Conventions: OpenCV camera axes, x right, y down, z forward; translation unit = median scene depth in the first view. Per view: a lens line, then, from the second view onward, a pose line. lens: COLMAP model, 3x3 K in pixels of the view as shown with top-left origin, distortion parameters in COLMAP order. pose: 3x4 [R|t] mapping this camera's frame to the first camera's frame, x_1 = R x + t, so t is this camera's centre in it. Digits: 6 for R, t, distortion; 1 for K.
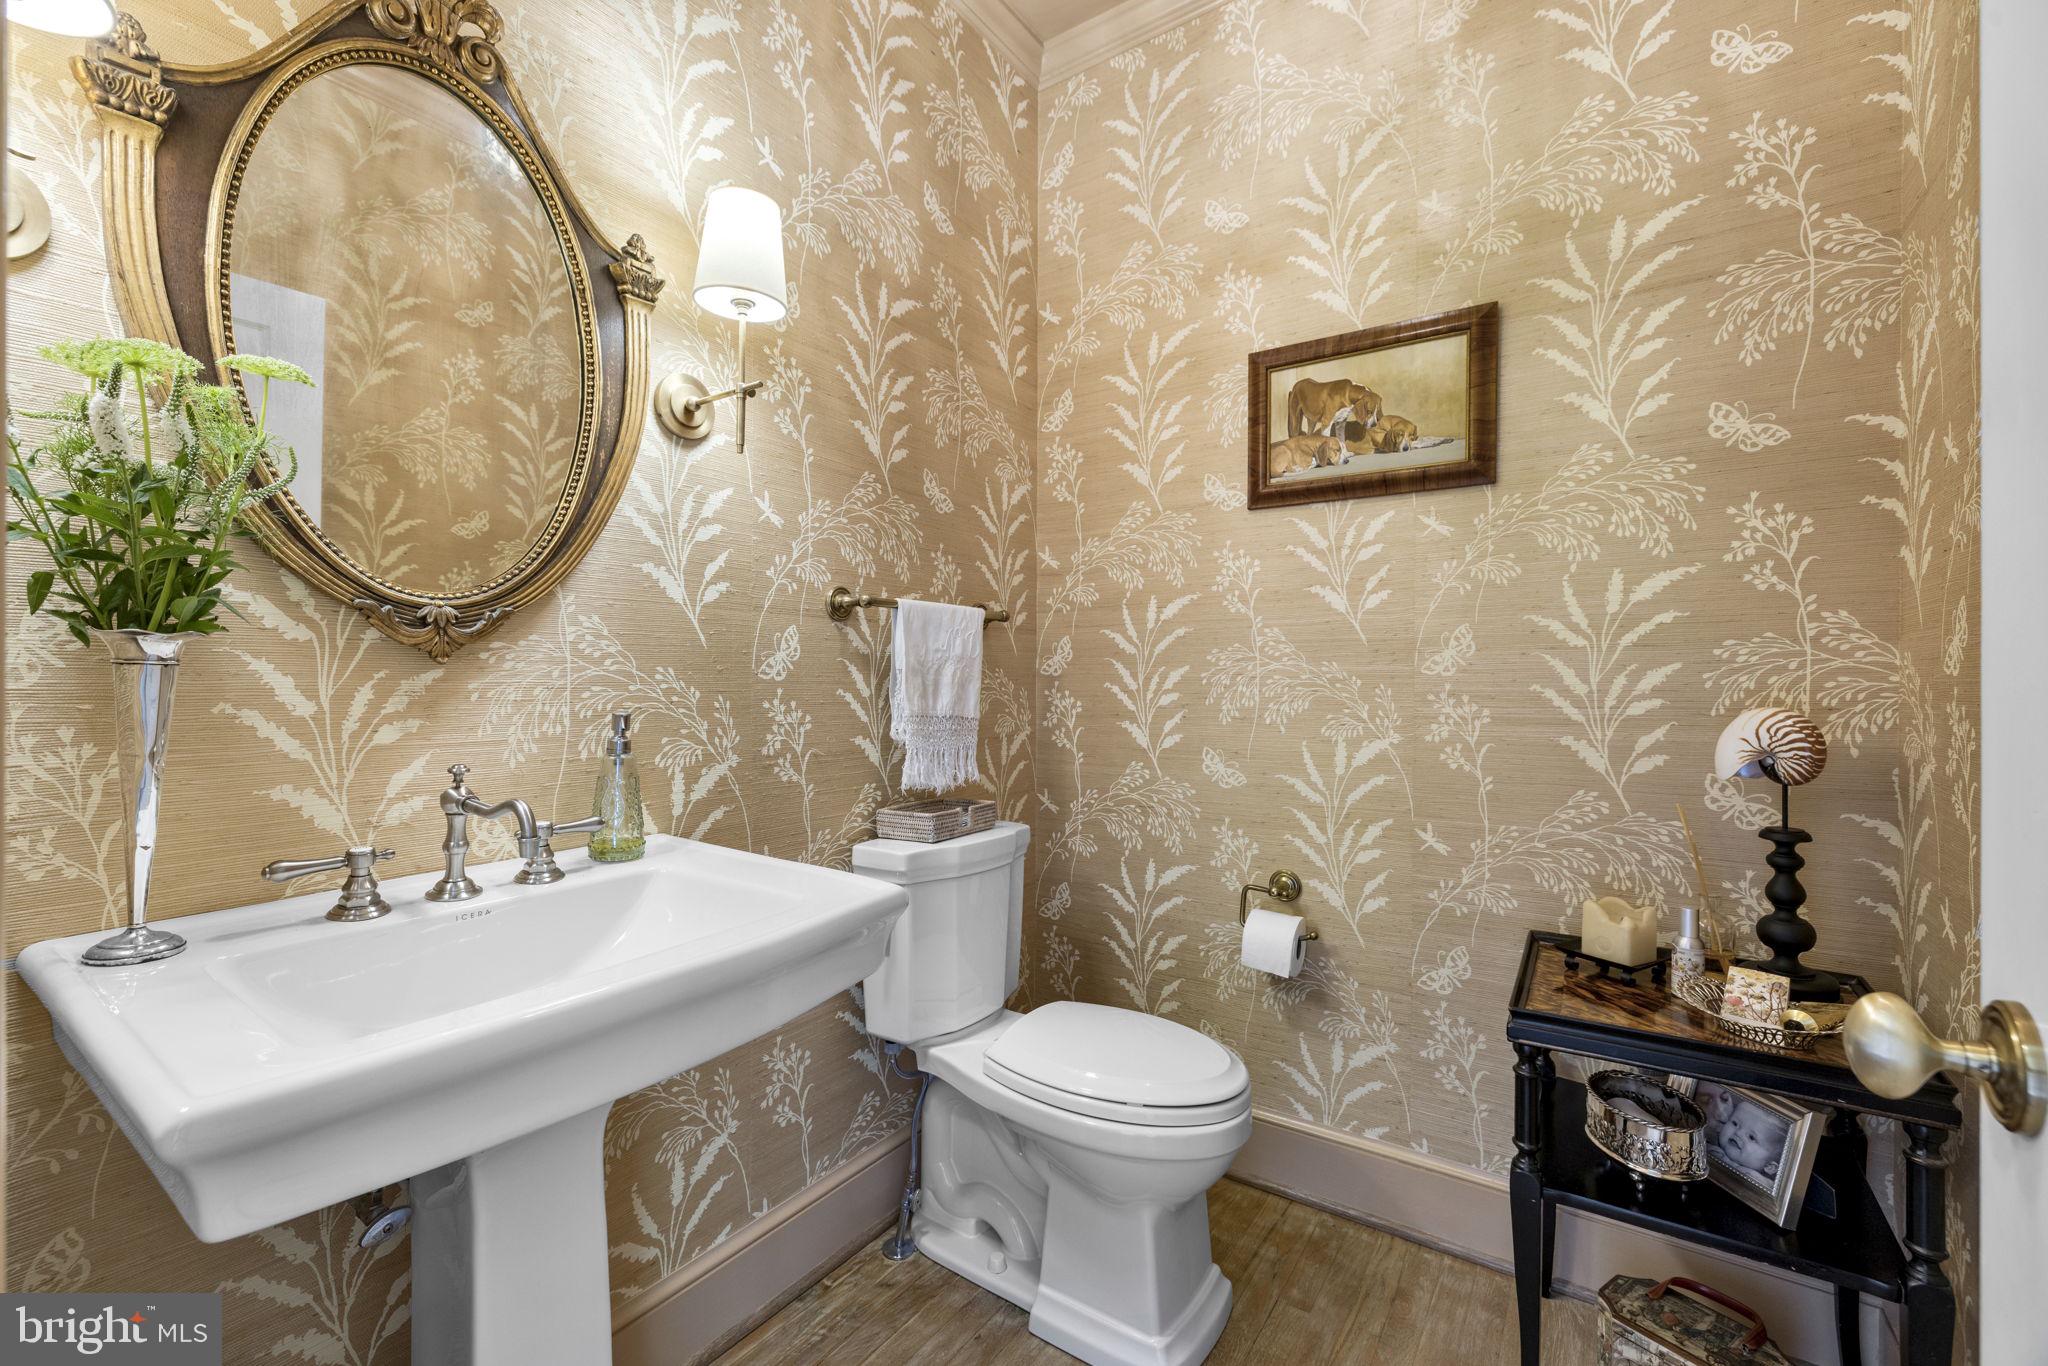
lens RADIAL K [[881.8, 0, 1022.7], [0, 881.8, 653.8], [0, 0, 1]] dist [-0.001940, -0.000314]
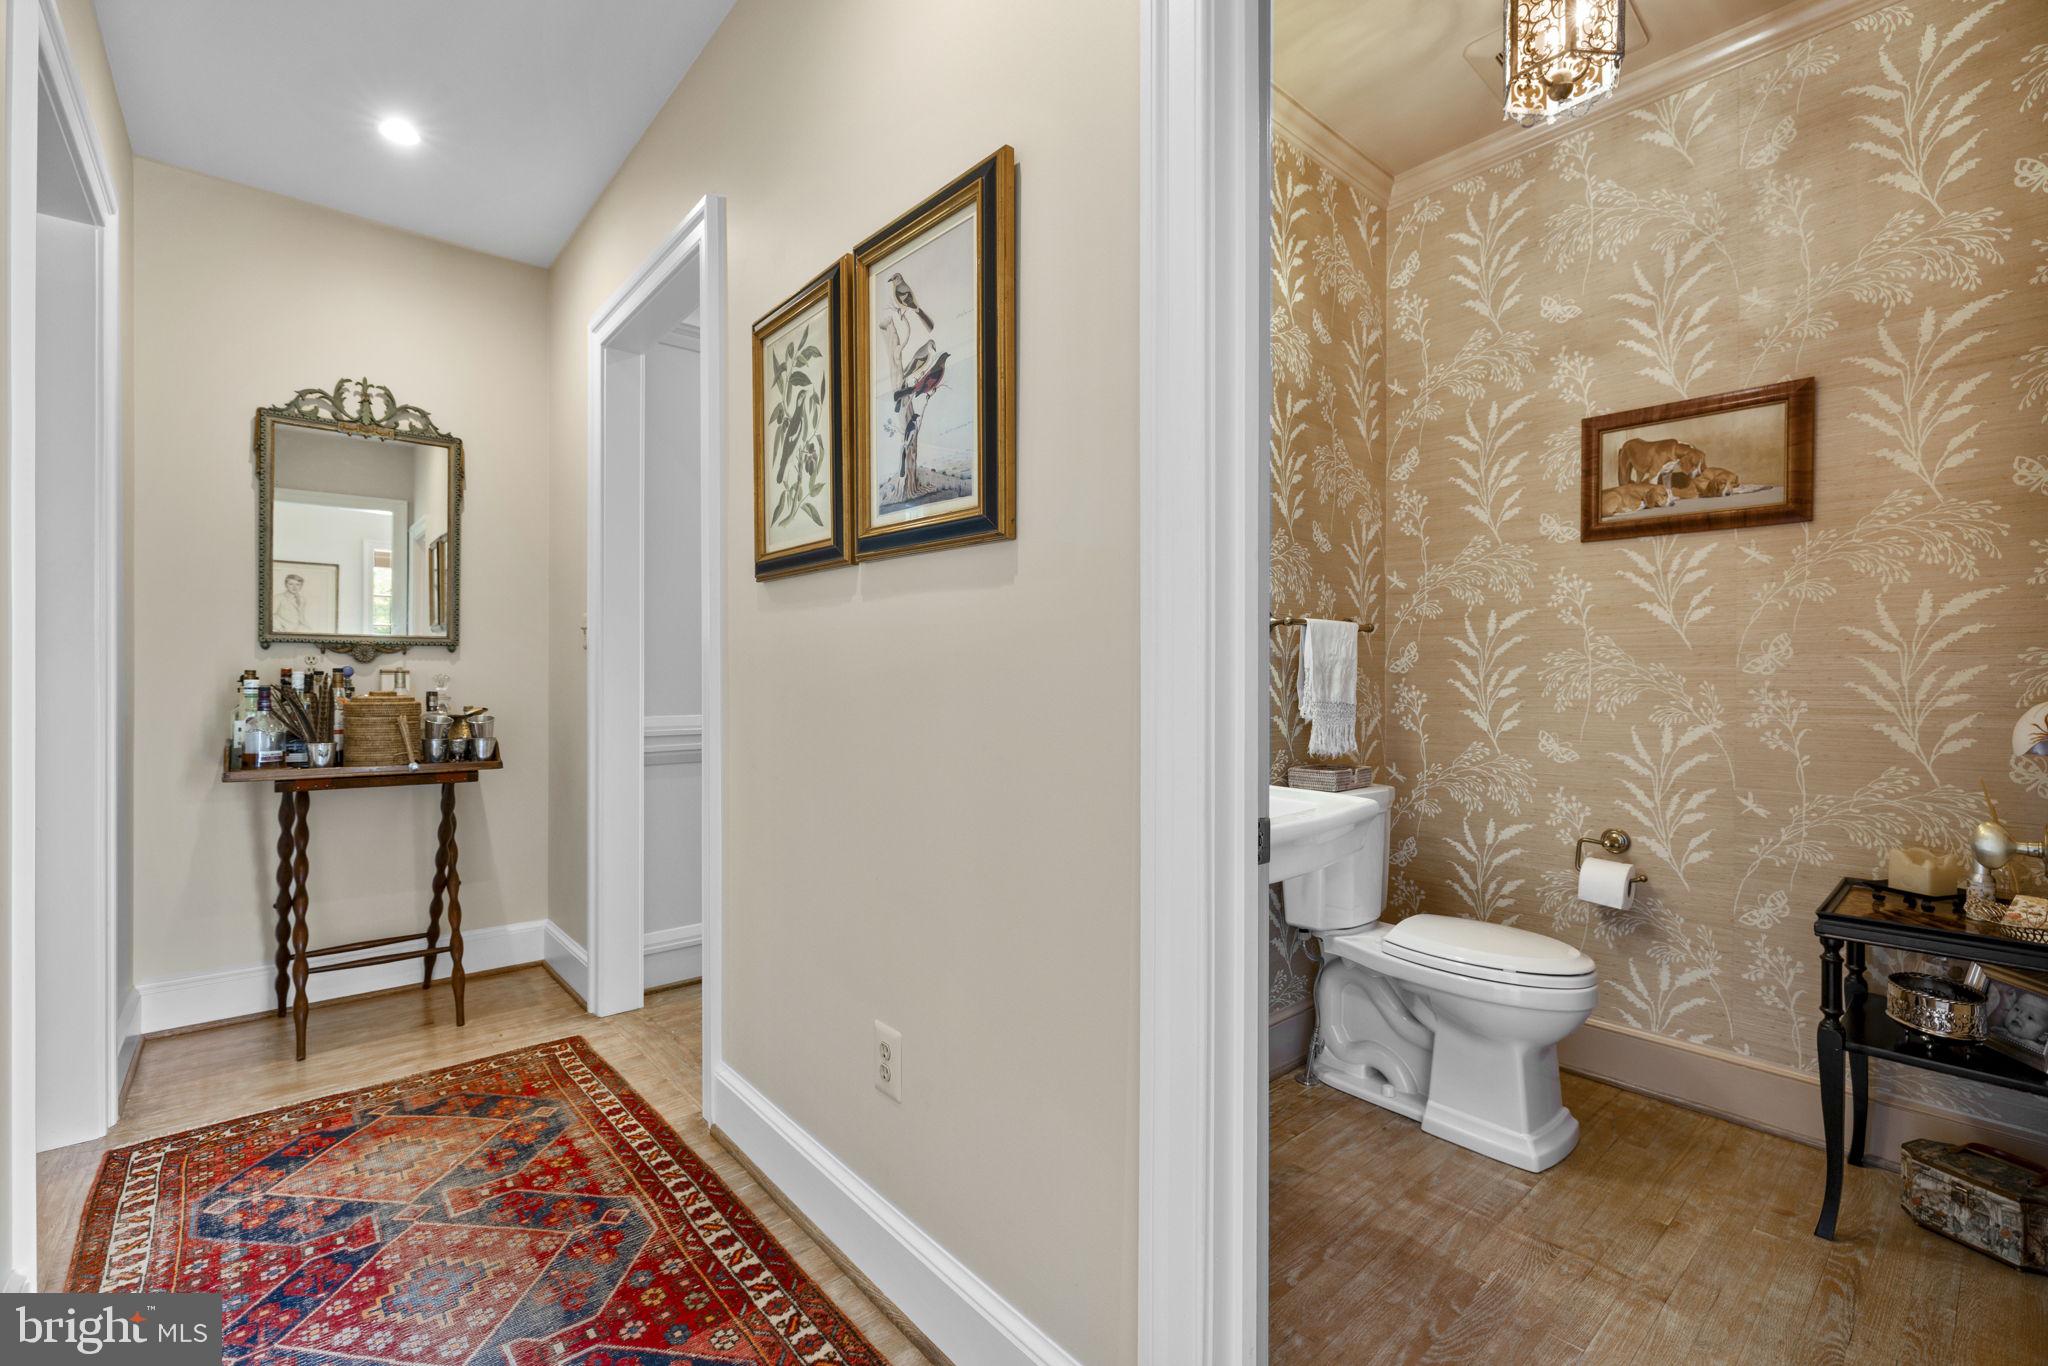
lens RADIAL K [[881.8, 0, 1022.7], [0, 881.8, 653.8], [0, 0, 1]] dist [-0.001940, -0.000314]
pose [[0.966321, -0.002184, -0.257329, -0.206969], [0.003160, 0.999989, 0.003379, -0.011649], [0.257319, -0.004078, 0.966318, -0.455757]]
